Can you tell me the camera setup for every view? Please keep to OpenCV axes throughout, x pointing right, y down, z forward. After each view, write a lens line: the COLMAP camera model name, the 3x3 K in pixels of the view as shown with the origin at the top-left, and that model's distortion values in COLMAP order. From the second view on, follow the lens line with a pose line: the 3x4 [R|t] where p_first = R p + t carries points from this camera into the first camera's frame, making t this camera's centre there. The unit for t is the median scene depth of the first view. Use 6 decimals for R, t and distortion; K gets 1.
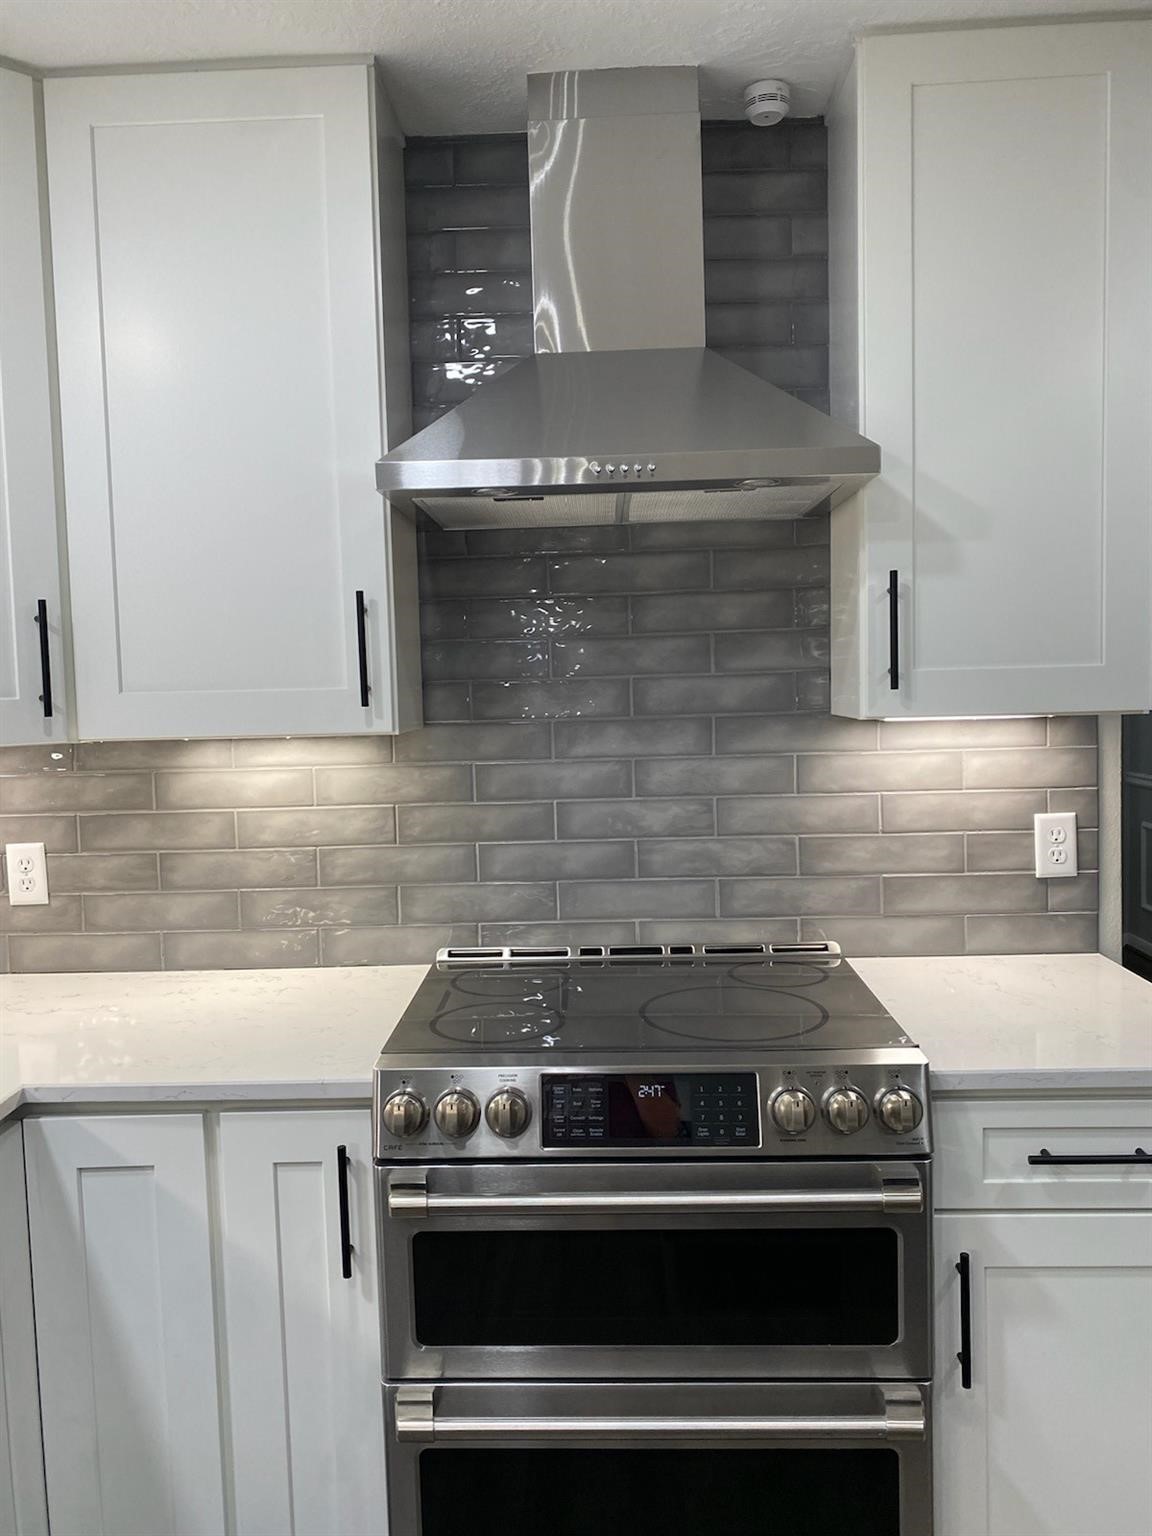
lens RADIAL K [[1178.6, 0, 564.4], [0, 1178.6, 764.2], [0, 0, 1]] dist [0.051750, -0.069488]
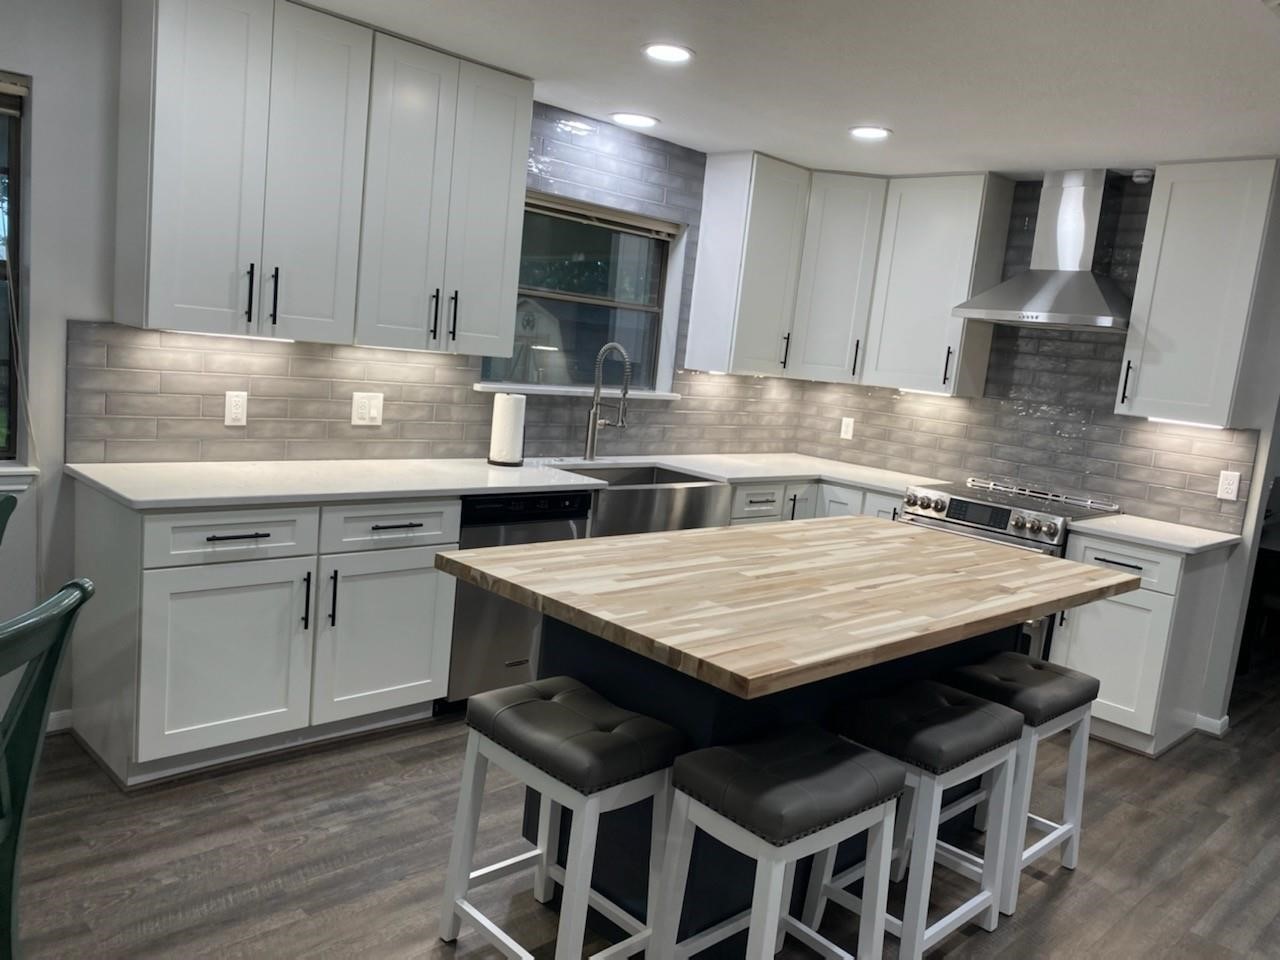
lens RADIAL K [[982.2, 0, 637.5], [0, 982.2, 493.1], [0, 0, 1]] dist [0.051750, -0.069488]
pose [[0.715846, 0.206355, -0.667070, 0.874477], [-0.168515, 0.978151, 0.121750, 0.041009], [0.677619, 0.025257, 0.734980, -1.197573]]
